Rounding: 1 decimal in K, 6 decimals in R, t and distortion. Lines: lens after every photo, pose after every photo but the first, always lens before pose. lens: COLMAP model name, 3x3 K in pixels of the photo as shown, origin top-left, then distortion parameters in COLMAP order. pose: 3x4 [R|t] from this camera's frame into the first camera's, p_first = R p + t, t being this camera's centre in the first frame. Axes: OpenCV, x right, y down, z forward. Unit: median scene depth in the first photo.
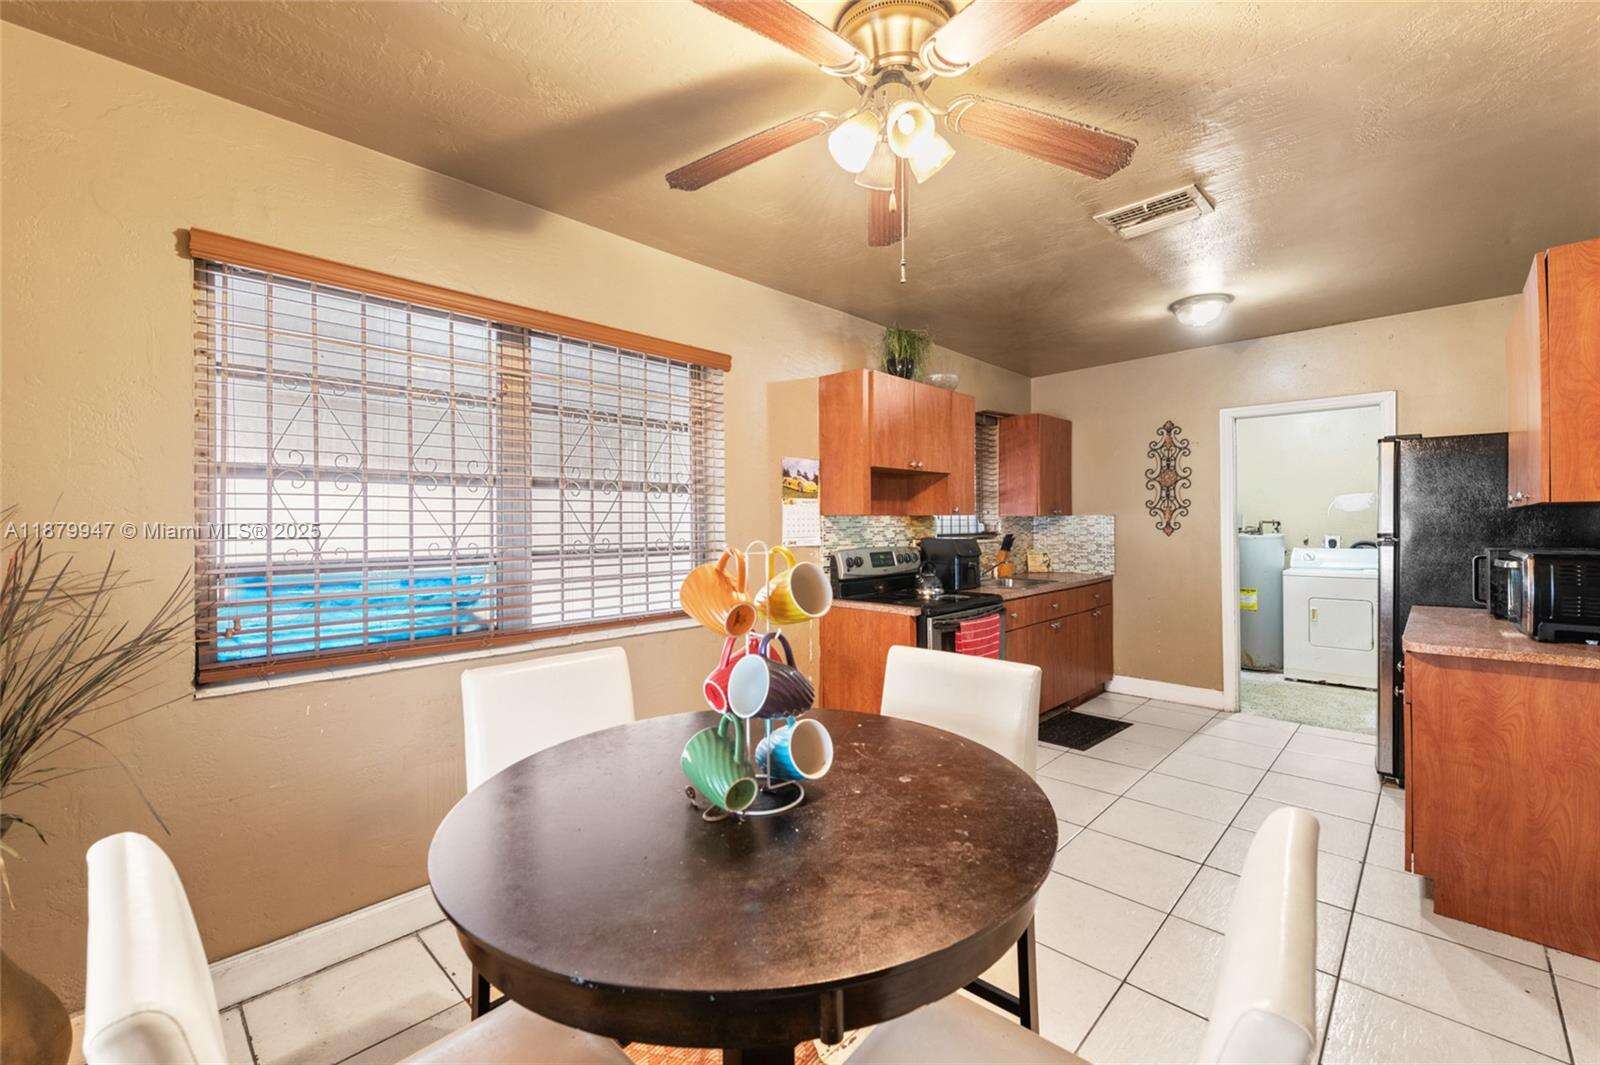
lens RADIAL K [[666.7, 0, 804.8], [0, 666.7, 527.9], [0, 0, 1]] dist [0.003718, 0.000172]
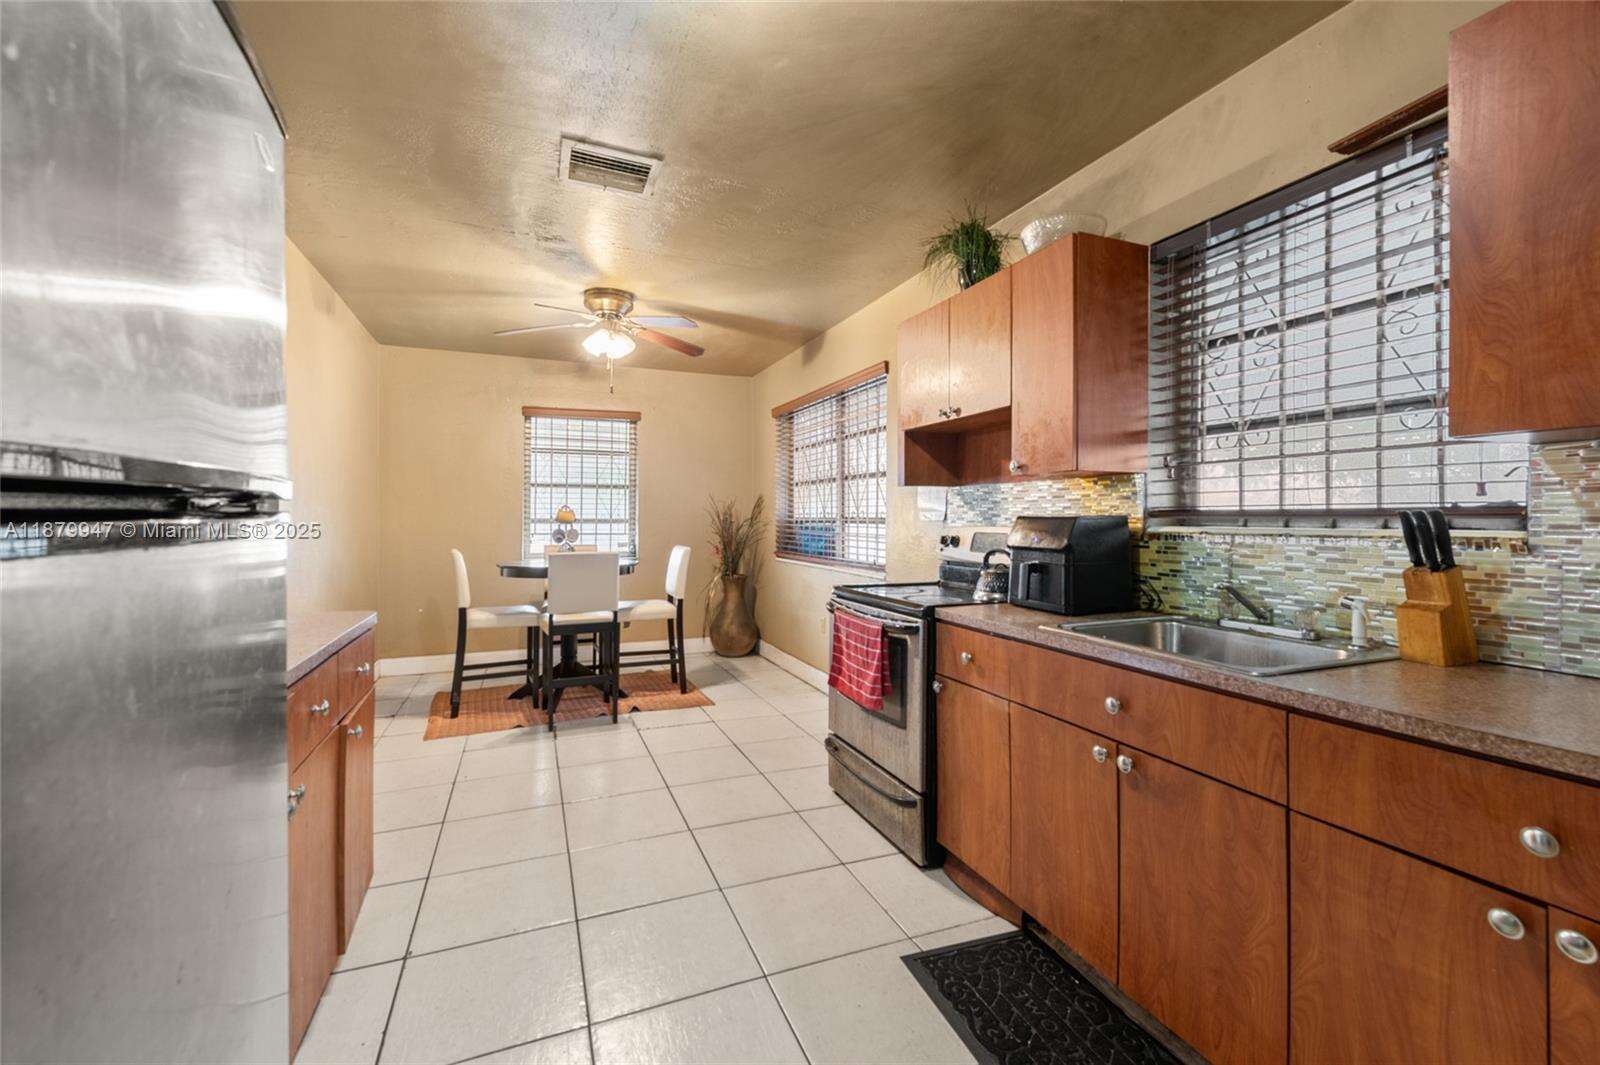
lens RADIAL K [[666.7, 0, 804.5], [0, 666.7, 519.2], [0, 0, 1]] dist [0.003718, 0.000172]
pose [[-0.416146, 0.005814, -0.909279, 0.971457], [-0.009995, 0.999890, 0.010967, 0.017347], [0.909243, 0.013652, -0.416042, 1.255037]]
